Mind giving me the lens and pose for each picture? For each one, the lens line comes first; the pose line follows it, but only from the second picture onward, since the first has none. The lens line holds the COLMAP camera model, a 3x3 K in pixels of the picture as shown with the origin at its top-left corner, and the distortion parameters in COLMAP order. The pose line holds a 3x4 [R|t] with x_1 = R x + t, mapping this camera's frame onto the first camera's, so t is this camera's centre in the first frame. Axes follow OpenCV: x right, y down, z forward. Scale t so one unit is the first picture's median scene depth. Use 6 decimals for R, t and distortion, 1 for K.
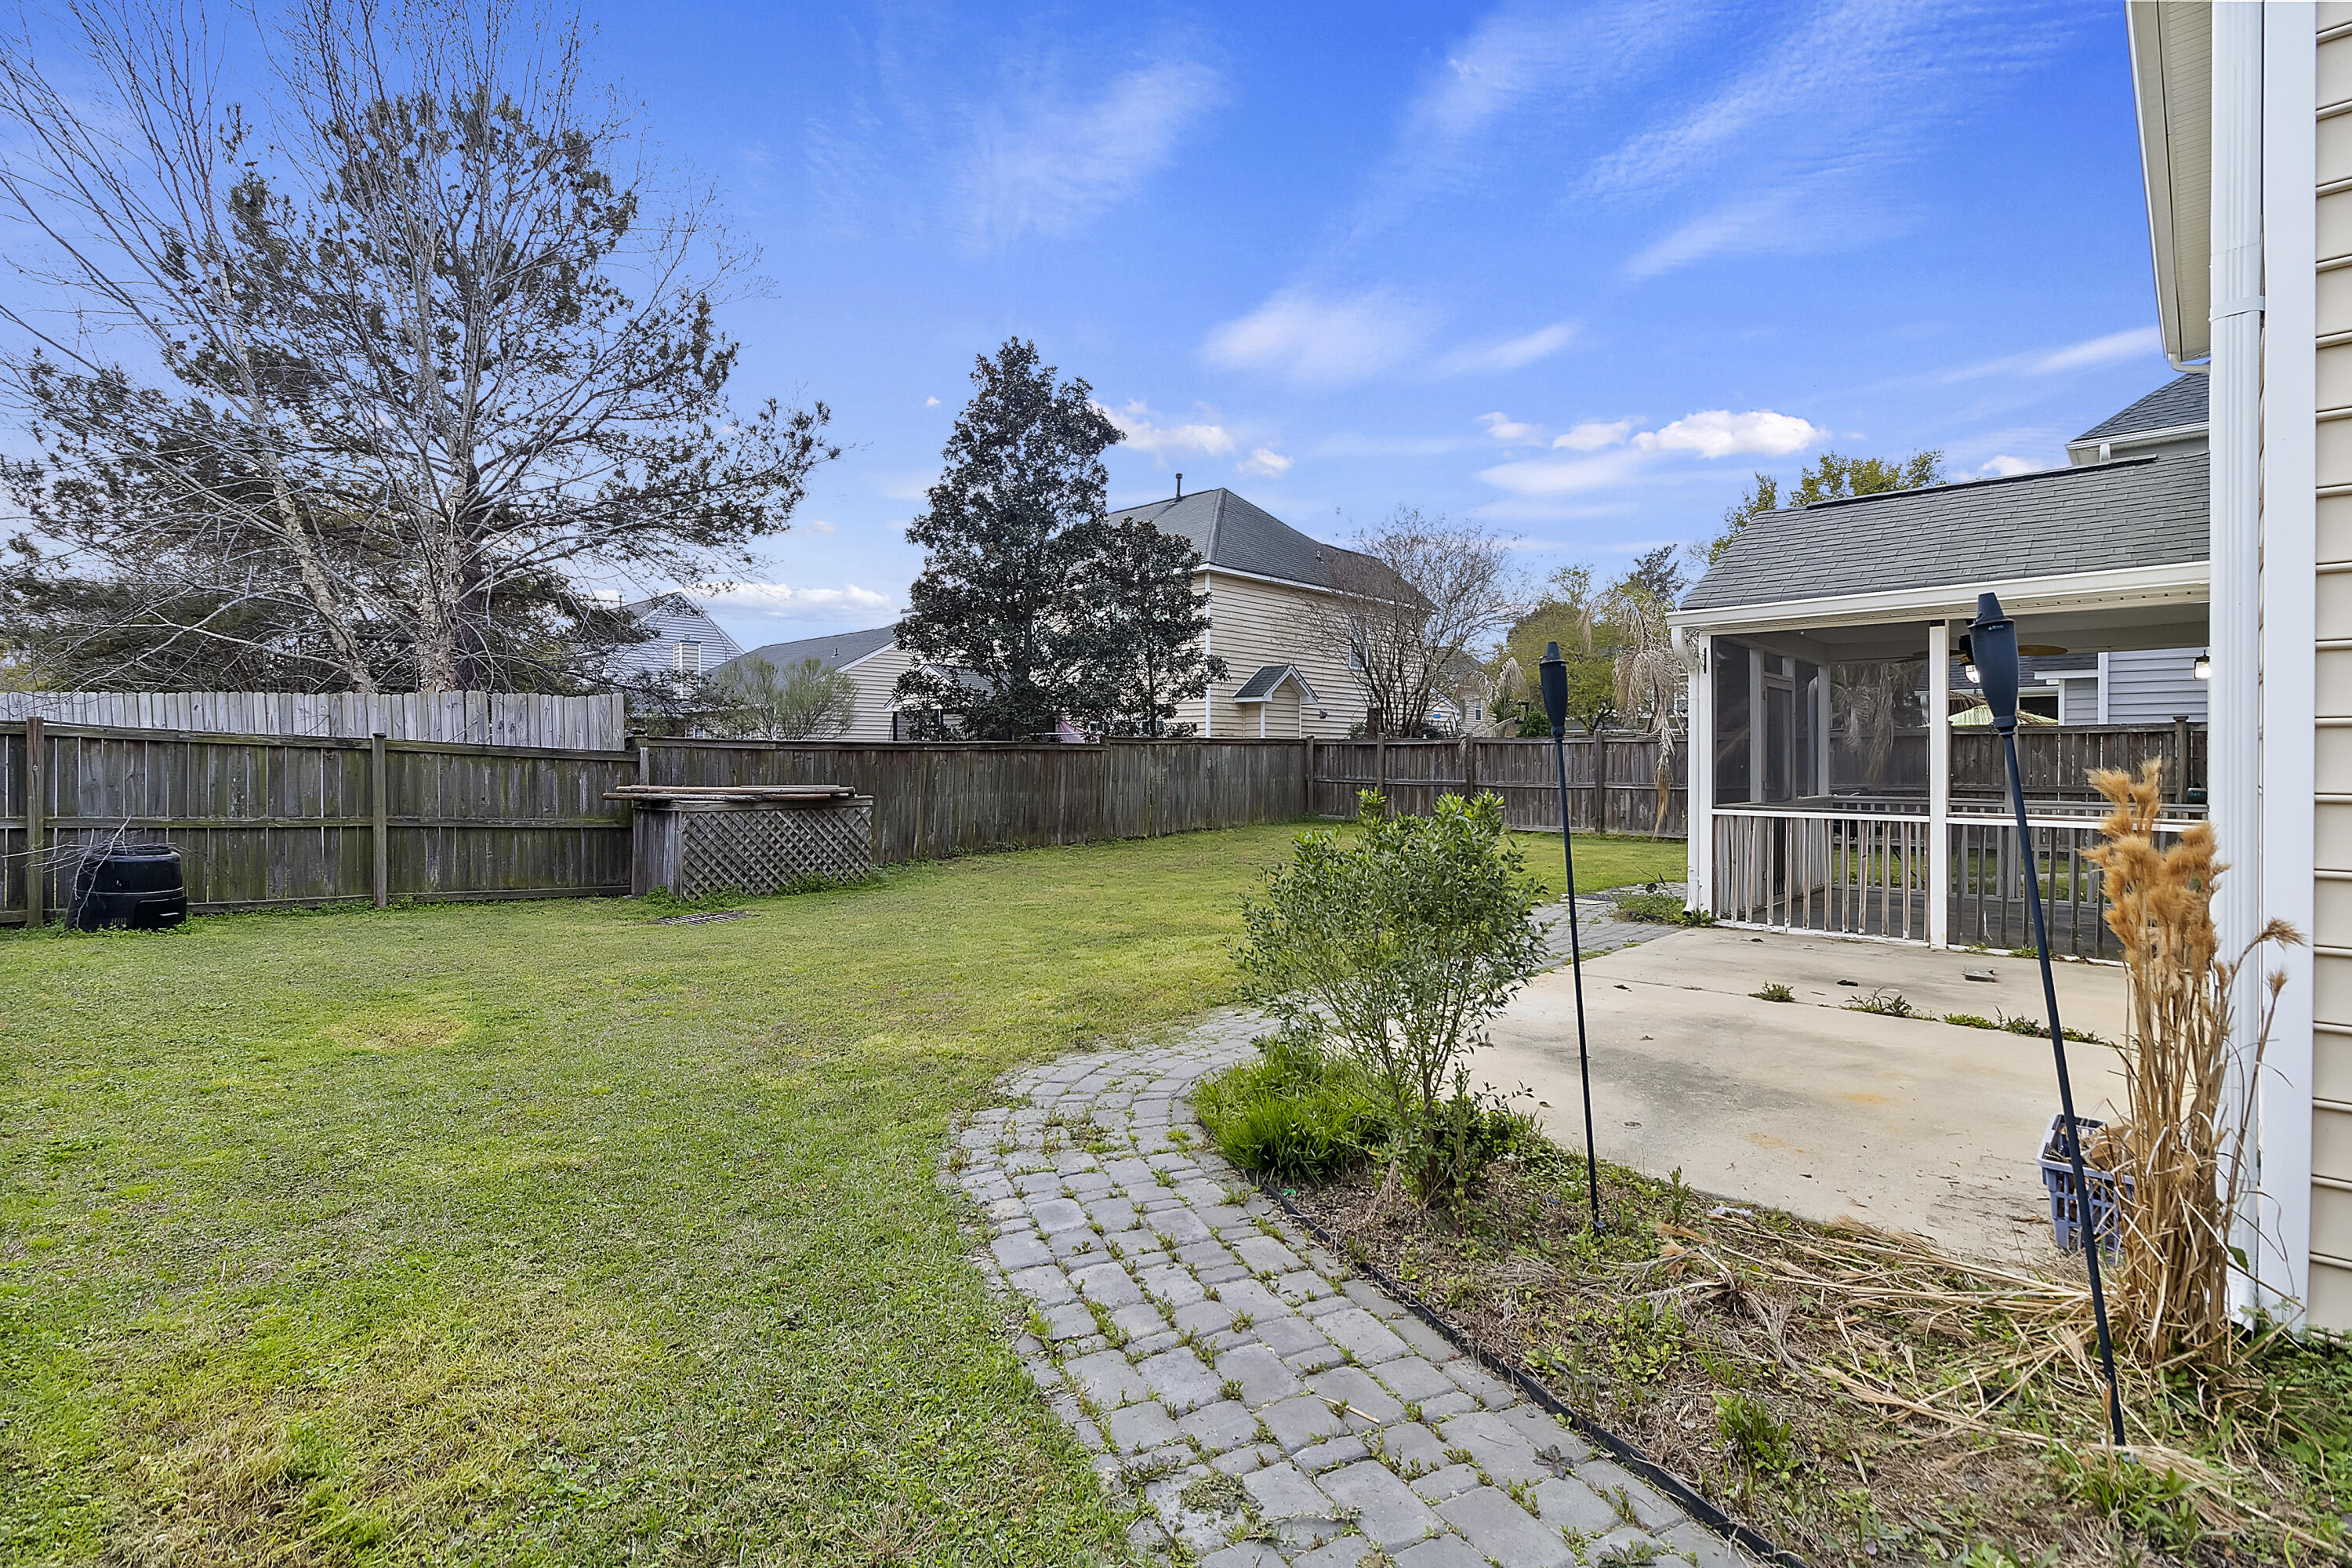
lens RADIAL K [[1106.1, 0, 1169.8], [0, 1106.1, 757.7], [0, 0, 1]] dist [-0.001269, 0.000269]
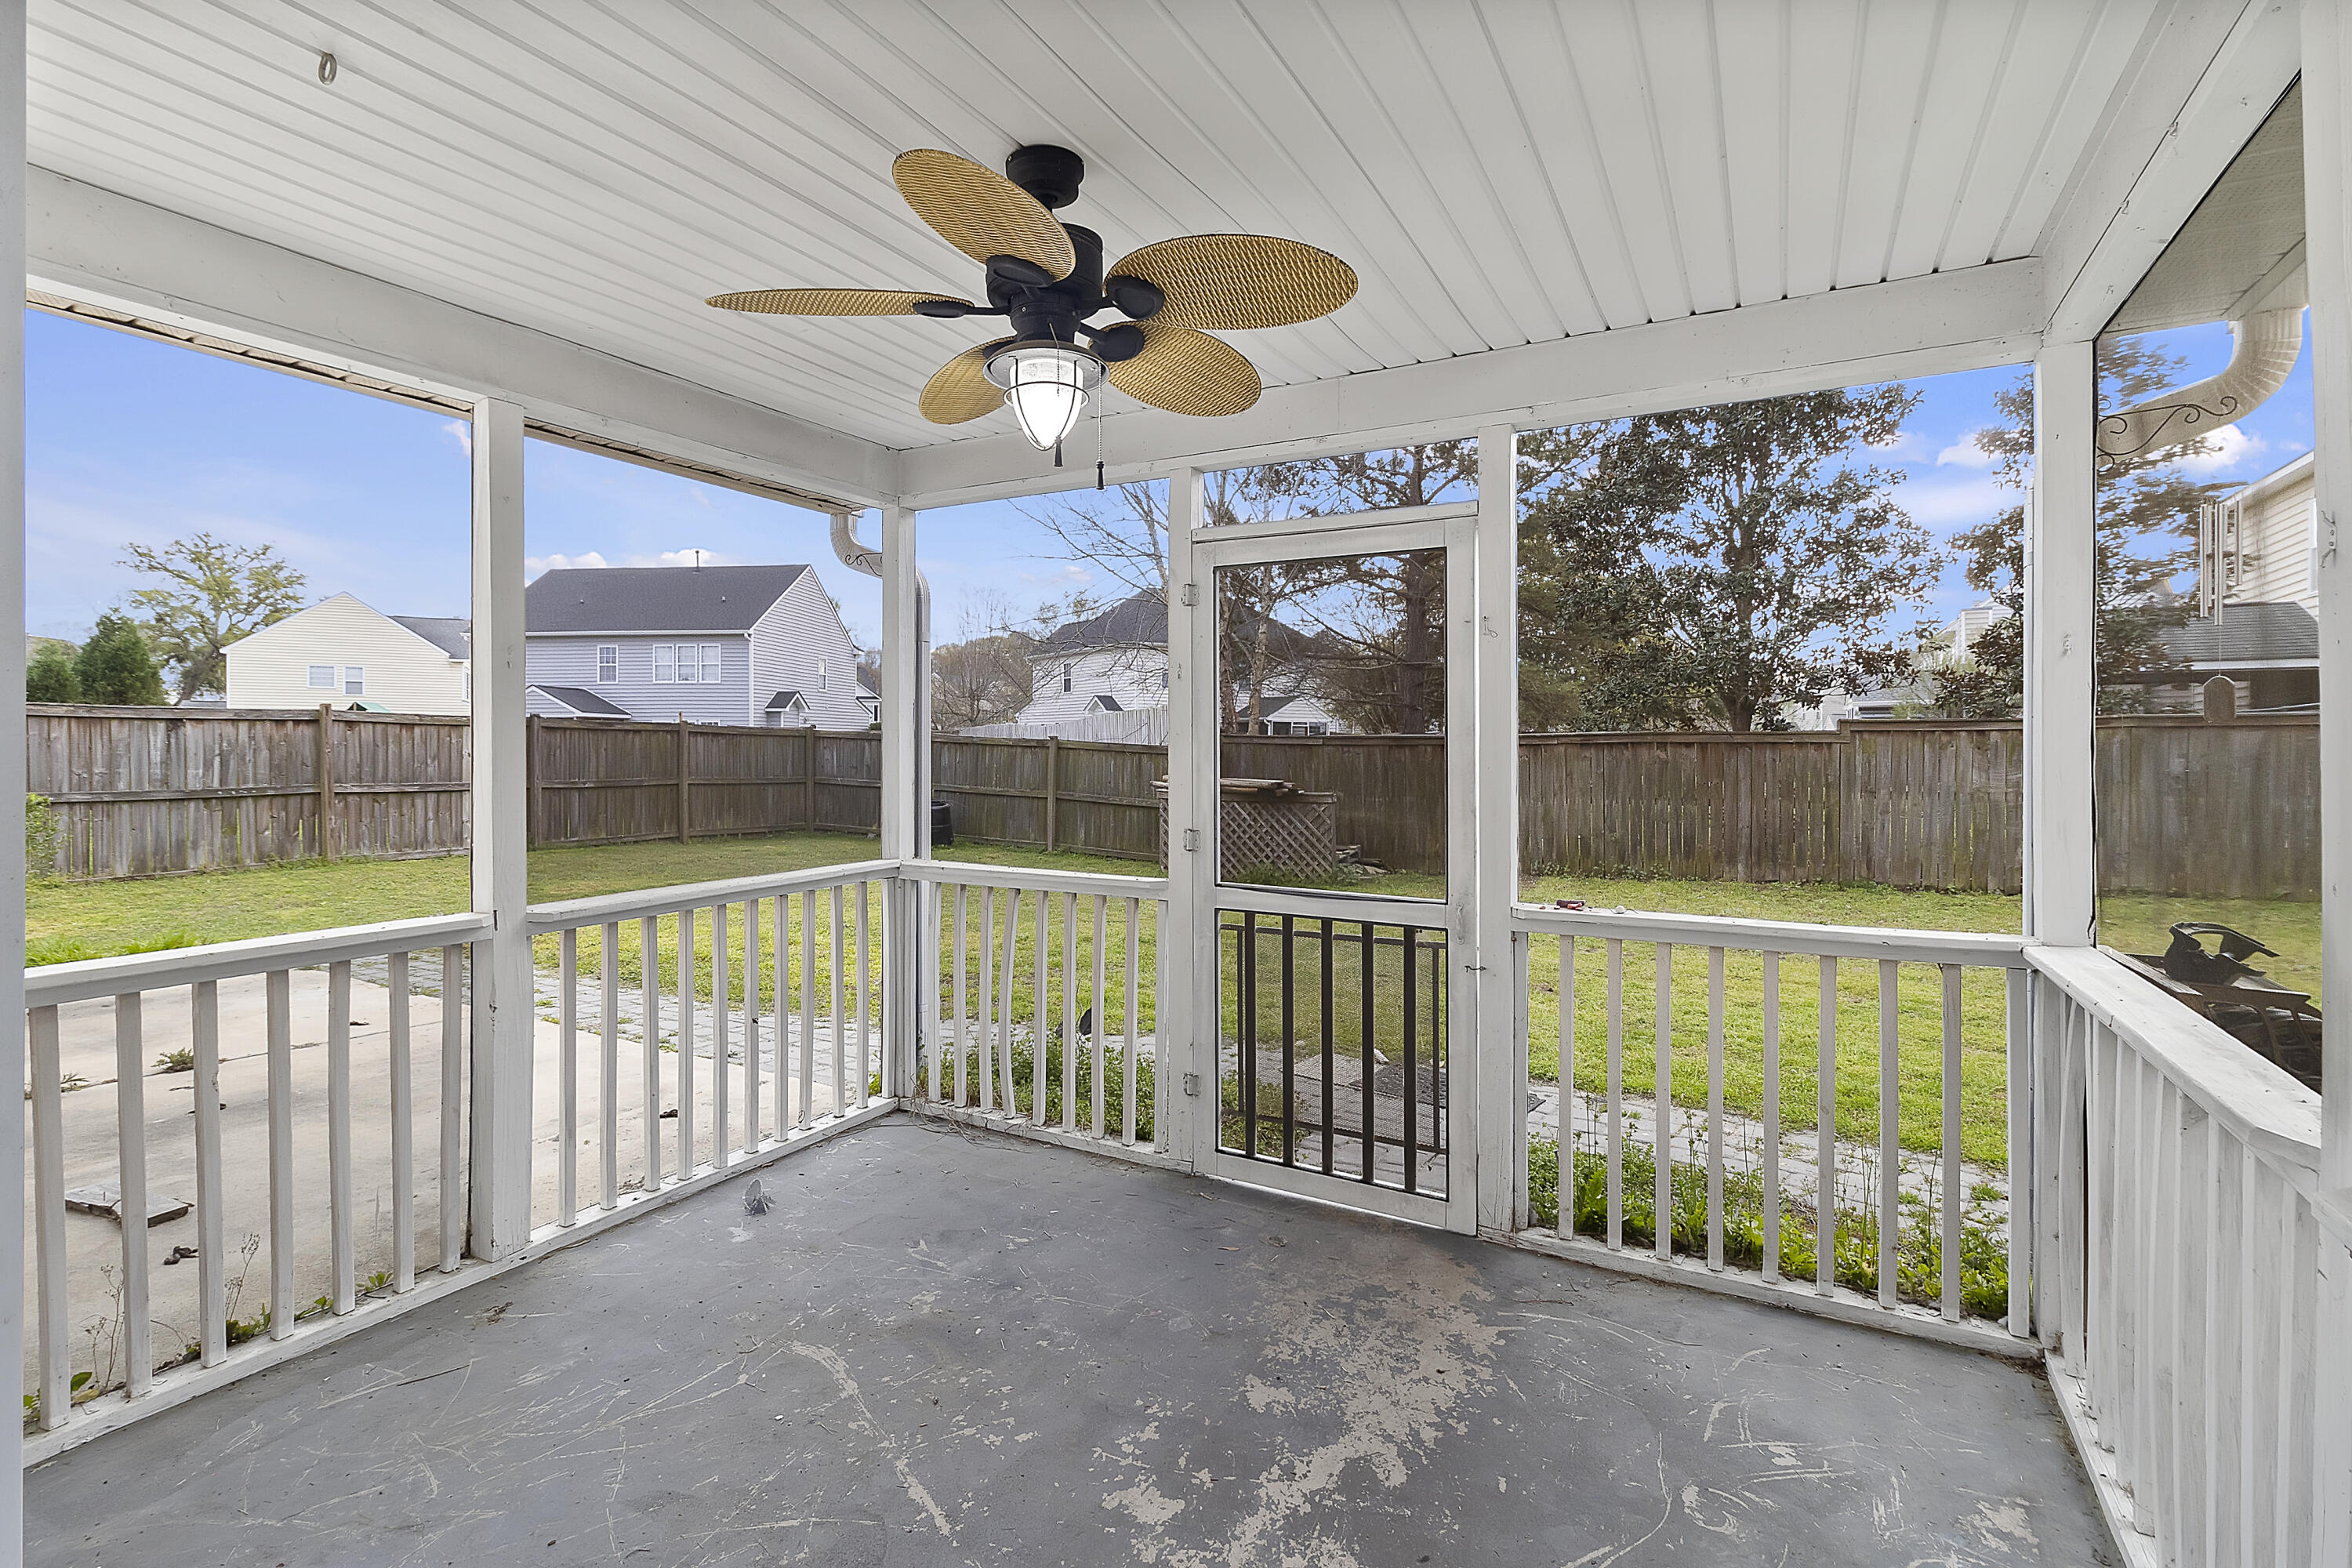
lens RADIAL K [[1106.1, 0, 1169.8], [0, 1106.1, 757.7], [0, 0, 1]] dist [-0.001269, 0.000269]
pose [[0.252113, 0.002280, -0.967695, 0.705937], [-0.005284, 0.999986, 0.000979, 0.004841], [0.967683, 0.004867, 0.252121, 0.705538]]
